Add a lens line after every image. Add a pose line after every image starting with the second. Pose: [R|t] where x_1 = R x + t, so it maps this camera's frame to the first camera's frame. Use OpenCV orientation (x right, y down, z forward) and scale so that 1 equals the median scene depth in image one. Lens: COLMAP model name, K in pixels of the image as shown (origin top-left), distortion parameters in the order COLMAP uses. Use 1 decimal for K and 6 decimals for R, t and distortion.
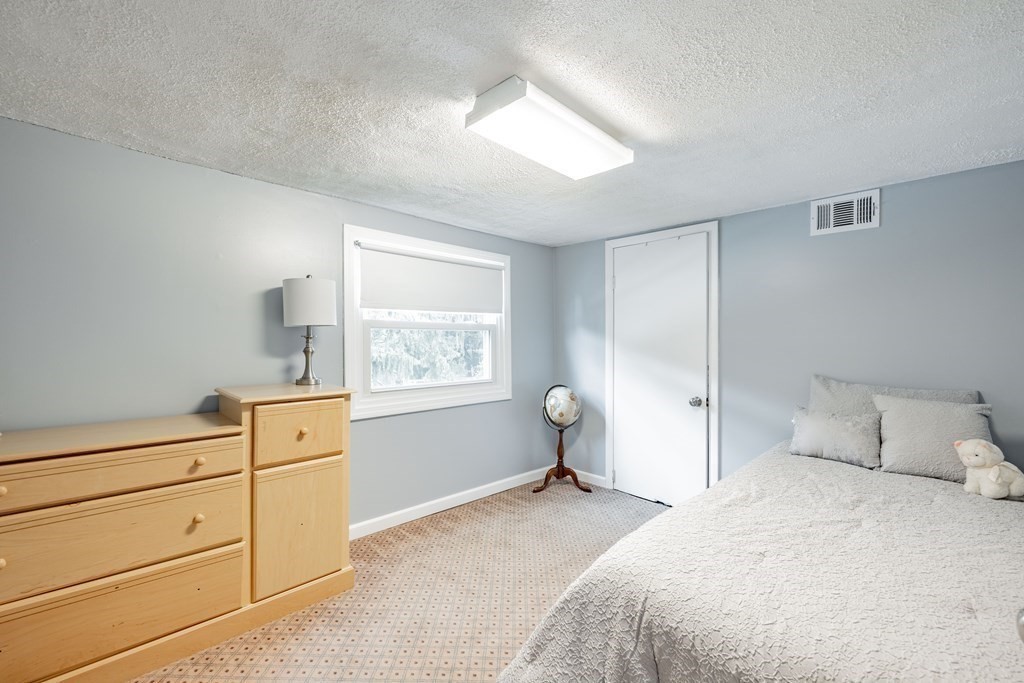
lens RADIAL K [[432.8, 0, 512.0], [0, 432.8, 341.5], [0, 0, 1]] dist [-0.000145, -0.000047]
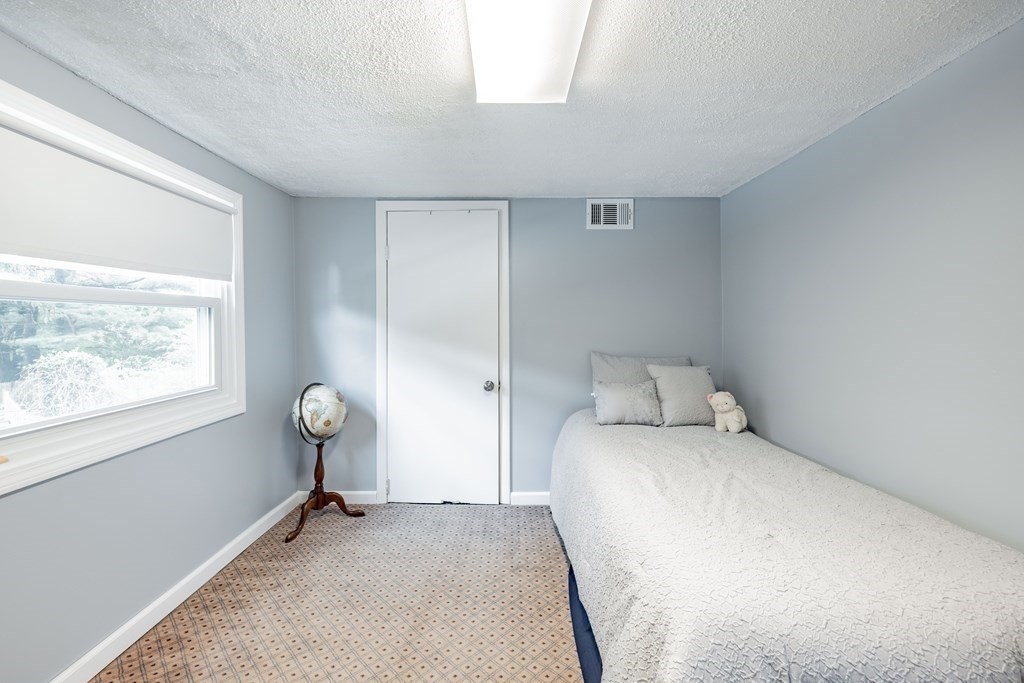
lens RADIAL K [[433.6, 0, 509.5], [0, 433.6, 320.6], [0, 0, 1]] dist [-0.000132, 0.000057]
pose [[0.703959, -0.002553, 0.710236, -0.206617], [0.008355, 0.999954, -0.004687, -0.000207], [-0.710192, 0.009234, 0.703948, 0.273609]]
